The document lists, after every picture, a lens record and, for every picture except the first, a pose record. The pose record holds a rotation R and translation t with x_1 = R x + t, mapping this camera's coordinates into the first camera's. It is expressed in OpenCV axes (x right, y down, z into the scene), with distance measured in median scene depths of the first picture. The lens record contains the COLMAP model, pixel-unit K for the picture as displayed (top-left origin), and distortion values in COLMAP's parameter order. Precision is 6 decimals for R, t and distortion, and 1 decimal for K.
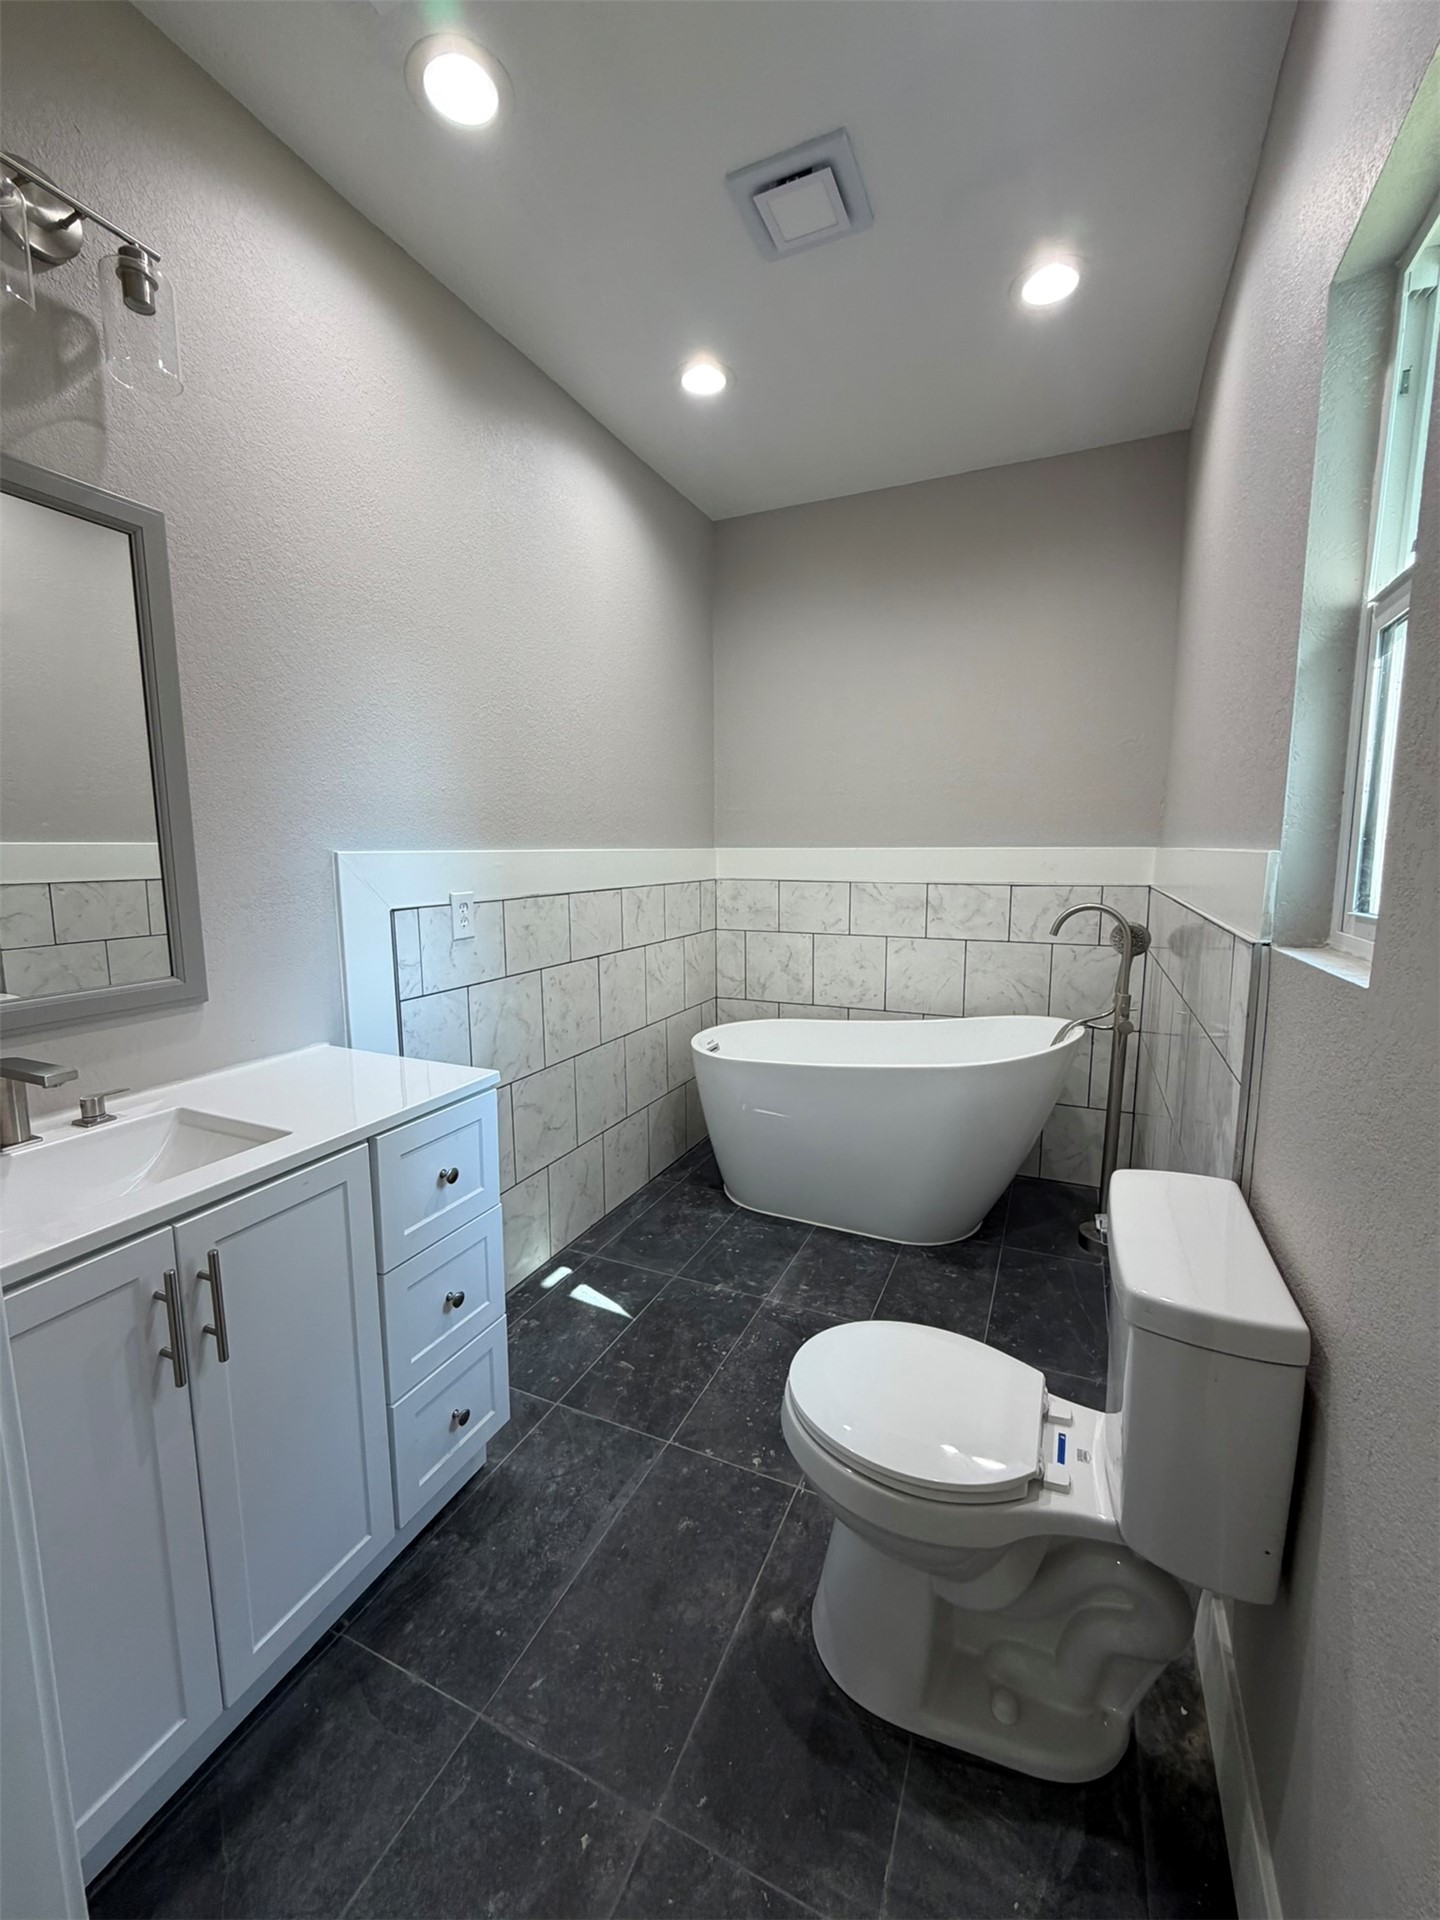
lens RADIAL K [[768.4, 0, 719.8], [0, 768.4, 954.9], [0, 0, 1]] dist [0.000205, -0.000014]
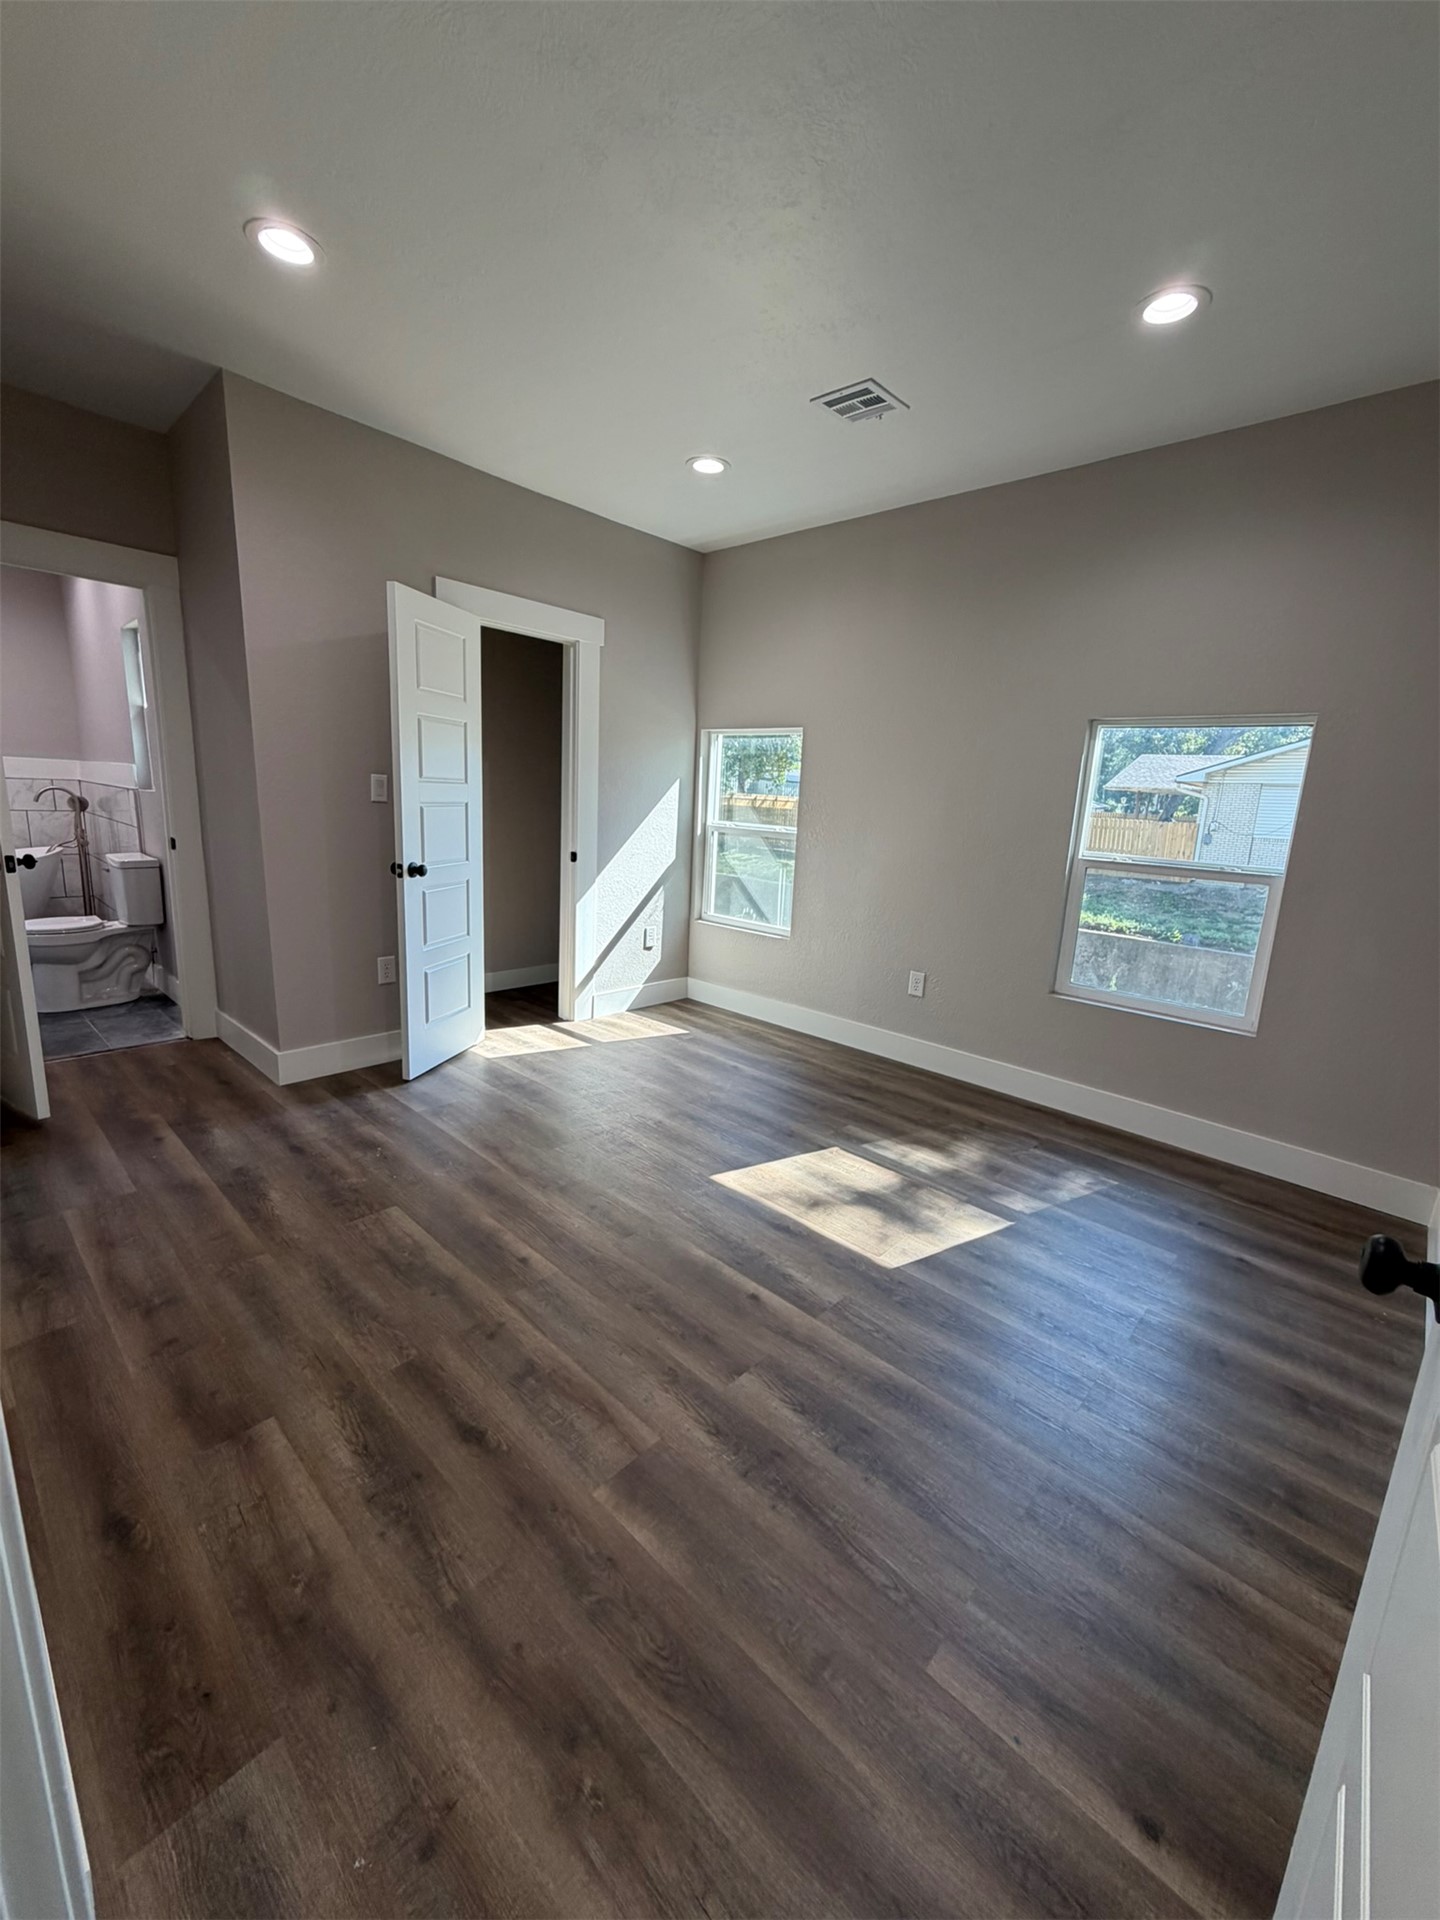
lens RADIAL K [[768.4, 0, 719.7], [0, 768.4, 958.0], [0, 0, 1]] dist [0.000205, -0.000014]
pose [[0.318778, -0.174717, 0.931587, -0.977570], [0.072817, 0.984473, 0.159718, 0.192316], [-0.945028, 0.016920, 0.326551, -1.401787]]
